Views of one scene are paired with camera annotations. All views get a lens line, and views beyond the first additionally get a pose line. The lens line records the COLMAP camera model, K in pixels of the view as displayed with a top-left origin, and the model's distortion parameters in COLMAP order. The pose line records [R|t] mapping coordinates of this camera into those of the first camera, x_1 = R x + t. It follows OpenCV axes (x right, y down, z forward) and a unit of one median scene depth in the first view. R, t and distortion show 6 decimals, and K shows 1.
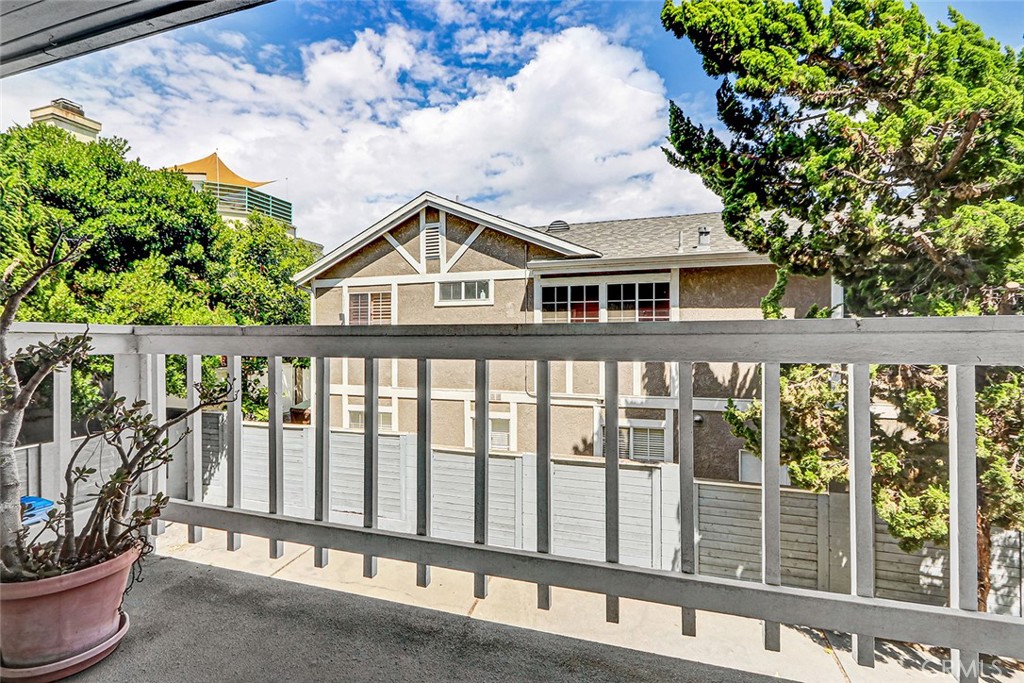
lens RADIAL K [[469.0, 0, 503.9], [0, 469.0, 337.4], [0, 0, 1]] dist [0.002019, -0.002709]
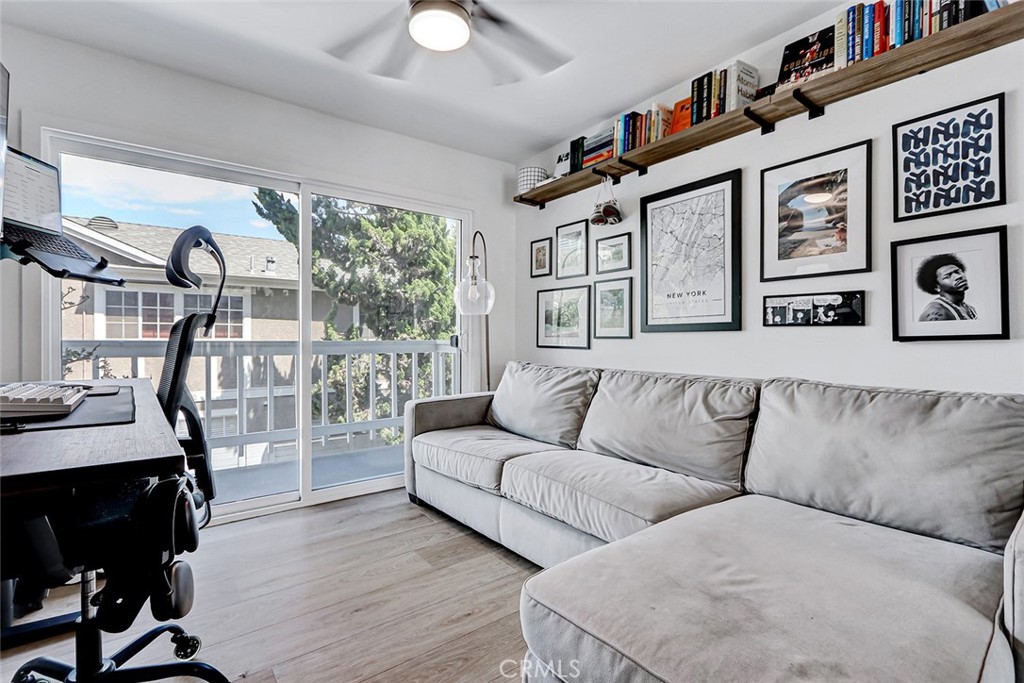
lens RADIAL K [[469.0, 0, 509.8], [0, 469.0, 341.6], [0, 0, 1]] dist [0.002019, -0.002709]
pose [[0.560580, 0.002361, 0.828097, -0.431013], [-0.002982, 0.999995, -0.000832, -0.001416], [-0.828095, -0.002003, 0.560584, -0.439089]]
